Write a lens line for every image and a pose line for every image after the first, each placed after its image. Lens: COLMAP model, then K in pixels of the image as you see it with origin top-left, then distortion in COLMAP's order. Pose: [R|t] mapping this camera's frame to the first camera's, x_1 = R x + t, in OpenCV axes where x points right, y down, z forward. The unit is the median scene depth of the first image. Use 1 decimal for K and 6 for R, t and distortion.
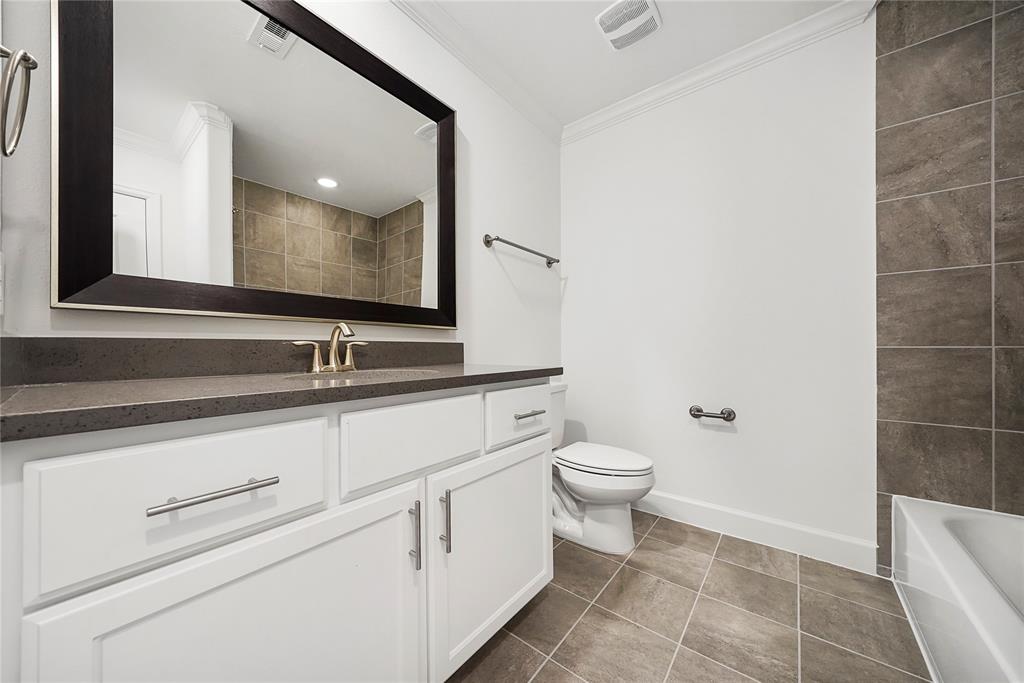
lens RADIAL K [[363.6, 0, 490.0], [0, 363.6, 345.3], [0, 0, 1]] dist [-0.000256, -0.000226]
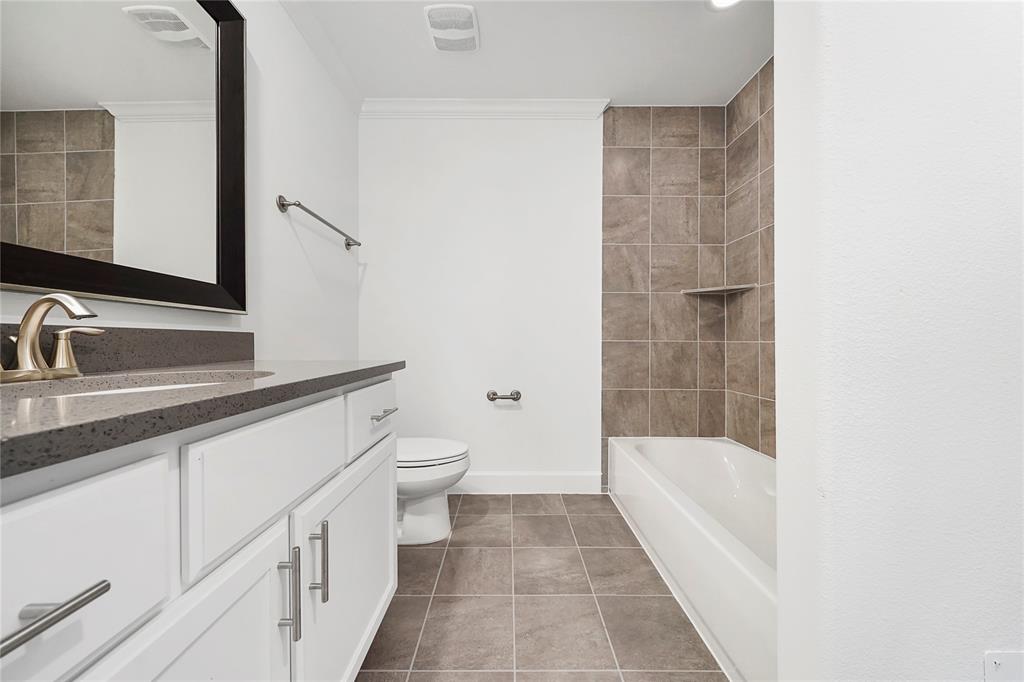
lens RADIAL K [[366.3, 0, 515.5], [0, 366.3, 339.6], [0, 0, 1]] dist [0.006068, -0.006245]
pose [[0.761012, 0.006726, 0.648703, -0.188760], [-0.010014, 0.999949, 0.001380, 0.002058], [-0.648661, -0.007546, 0.761040, 0.084452]]
